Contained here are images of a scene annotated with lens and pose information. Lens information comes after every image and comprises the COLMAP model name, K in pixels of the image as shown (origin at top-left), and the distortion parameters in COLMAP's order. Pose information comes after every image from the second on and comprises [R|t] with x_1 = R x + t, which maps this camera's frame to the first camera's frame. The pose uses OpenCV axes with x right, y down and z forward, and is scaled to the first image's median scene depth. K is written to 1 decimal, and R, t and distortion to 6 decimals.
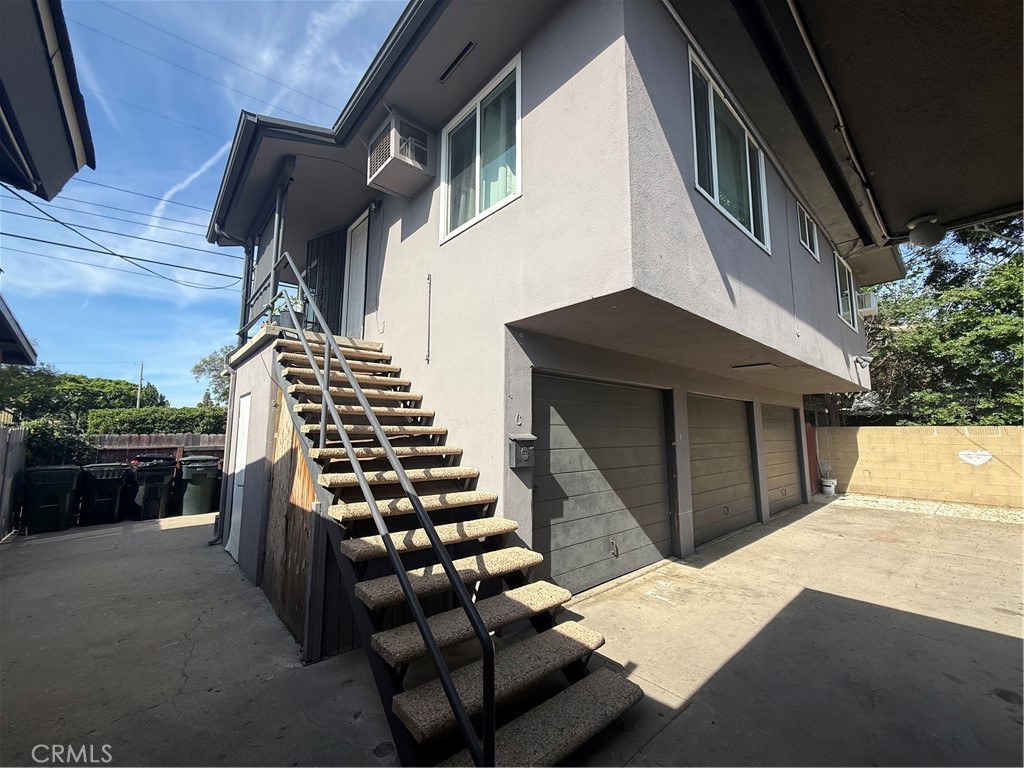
lens RADIAL K [[408.9, 0, 512.0], [0, 408.9, 384.0], [0, 0, 1]] dist [-0.001774, 0.000217]
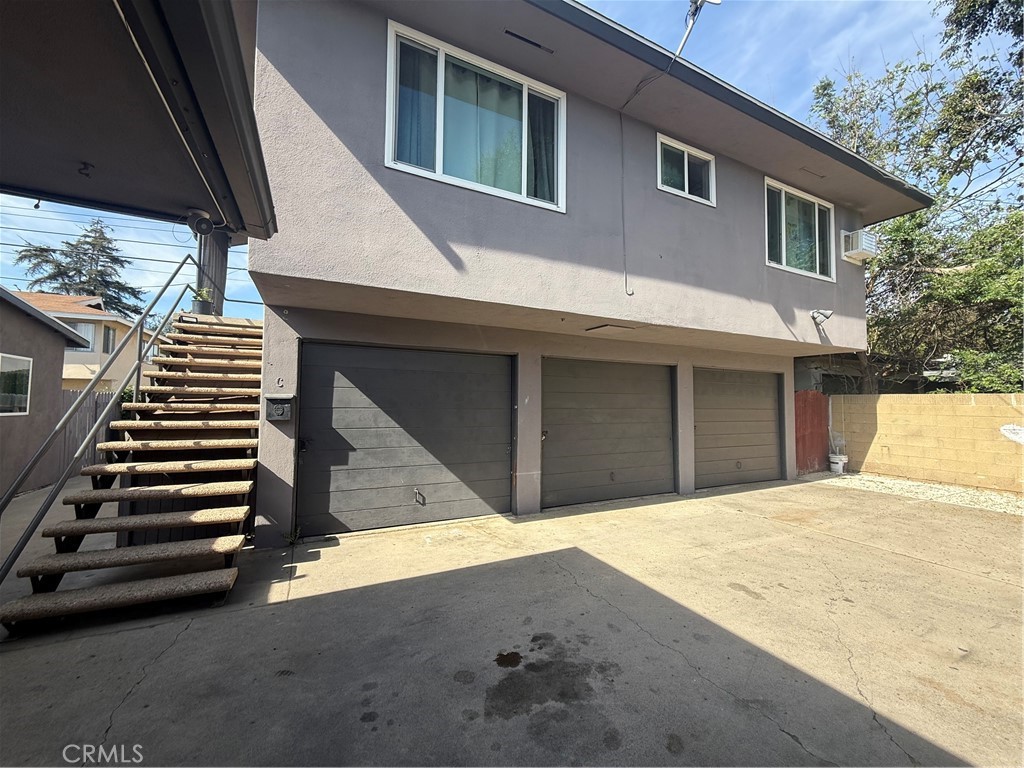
lens RADIAL K [[408.9, 0, 512.0], [0, 408.9, 384.0], [0, 0, 1]] dist [-0.001774, 0.000217]
pose [[0.964686, -0.004410, -0.263365, 0.802928], [0.023183, 0.997401, 0.068219, 0.020344], [0.262380, -0.071916, 0.962281, 0.006520]]
